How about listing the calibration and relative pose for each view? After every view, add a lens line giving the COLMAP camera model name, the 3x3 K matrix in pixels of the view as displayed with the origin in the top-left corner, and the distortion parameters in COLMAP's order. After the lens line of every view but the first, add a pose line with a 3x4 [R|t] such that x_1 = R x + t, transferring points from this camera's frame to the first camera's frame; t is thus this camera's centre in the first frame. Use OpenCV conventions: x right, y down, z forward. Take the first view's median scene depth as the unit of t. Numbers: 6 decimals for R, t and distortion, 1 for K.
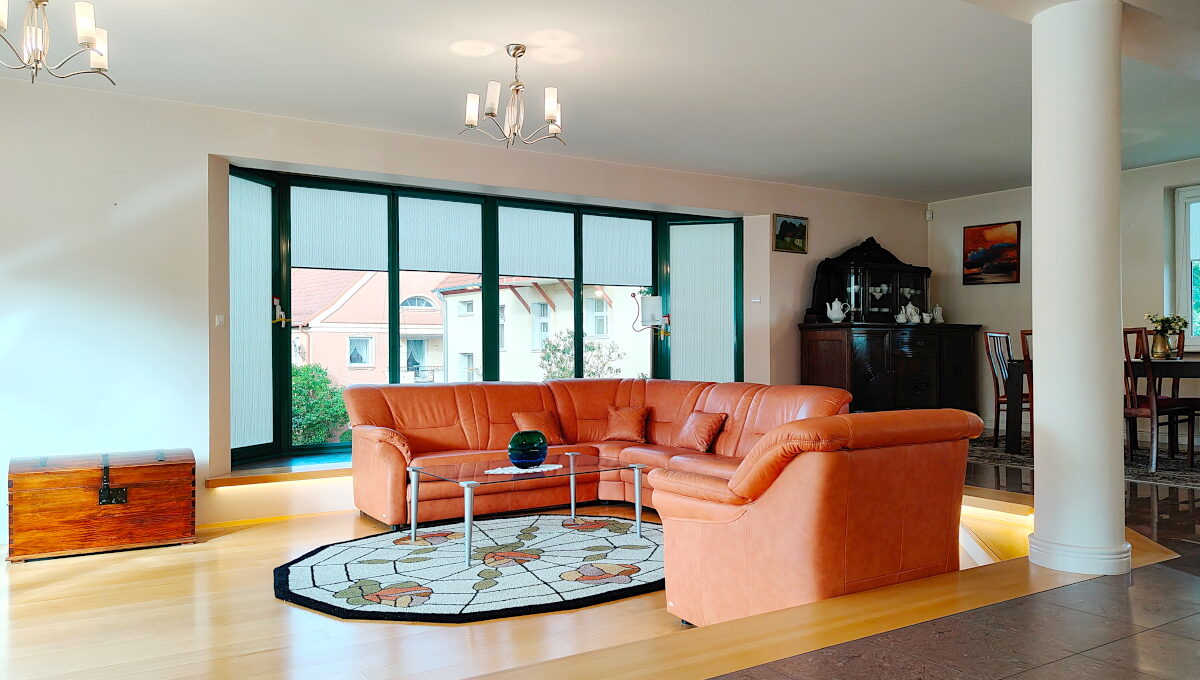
lens RADIAL K [[852.0, 0, 600.0], [0, 852.0, 340.0], [0, 0, 1]] dist [0.011342, 0.000633]
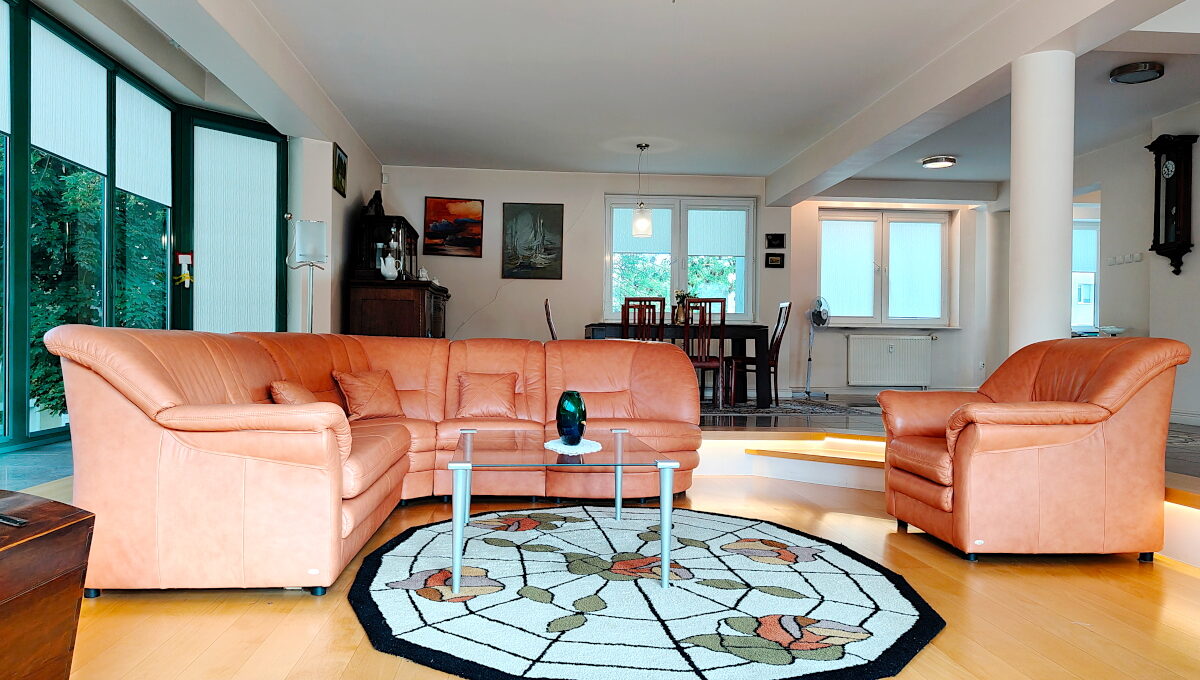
lens RADIAL K [[852.0, 0, 600.0], [0, 852.0, 340.0], [0, 0, 1]] dist [0.011342, 0.000633]
pose [[0.450708, 0.015819, 0.892531, -0.563969], [-0.026510, 0.999639, -0.004330, 0.053309], [-0.892278, -0.021709, 0.450965, 0.539218]]
